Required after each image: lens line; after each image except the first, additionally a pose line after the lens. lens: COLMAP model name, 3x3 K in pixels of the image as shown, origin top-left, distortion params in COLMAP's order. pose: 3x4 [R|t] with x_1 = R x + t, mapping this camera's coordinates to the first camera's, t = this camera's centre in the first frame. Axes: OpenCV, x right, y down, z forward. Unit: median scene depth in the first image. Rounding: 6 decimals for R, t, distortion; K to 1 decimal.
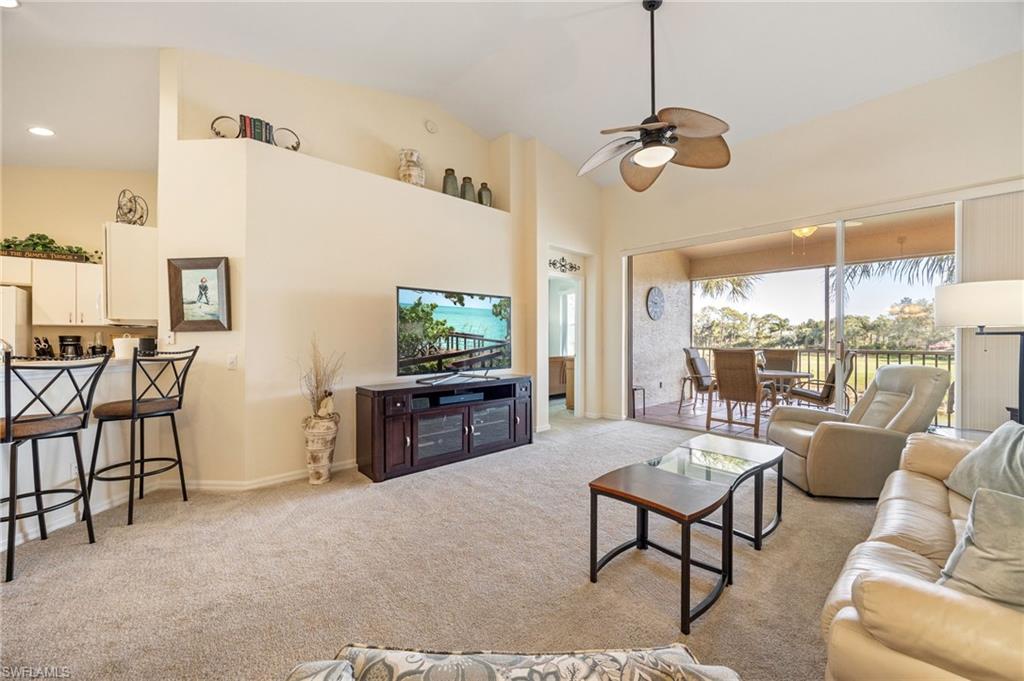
lens RADIAL K [[396.4, 0, 515.4], [0, 396.4, 342.4], [0, 0, 1]] dist [0.000133, -0.000123]
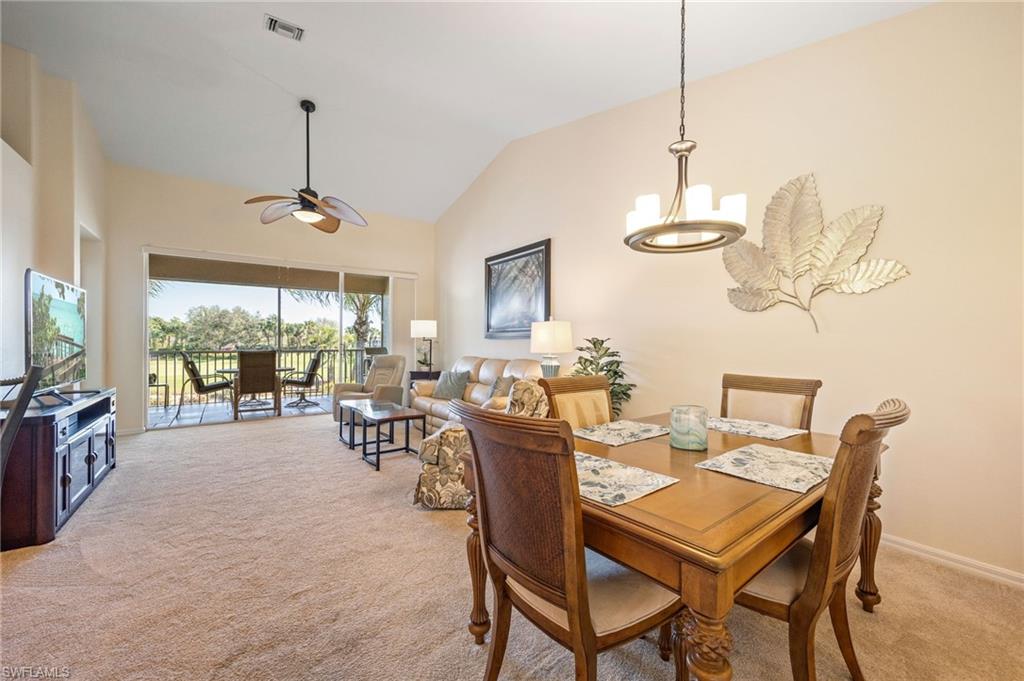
lens RADIAL K [[402.5, 0, 530.2], [0, 402.5, 340.3], [0, 0, 1]] dist [-0.000061, -0.000098]
pose [[0.092140, 0.003851, 0.995739, -0.824681], [0.007203, 0.999964, -0.004534, -0.004568], [-0.995720, 0.007590, 0.092109, 0.040730]]
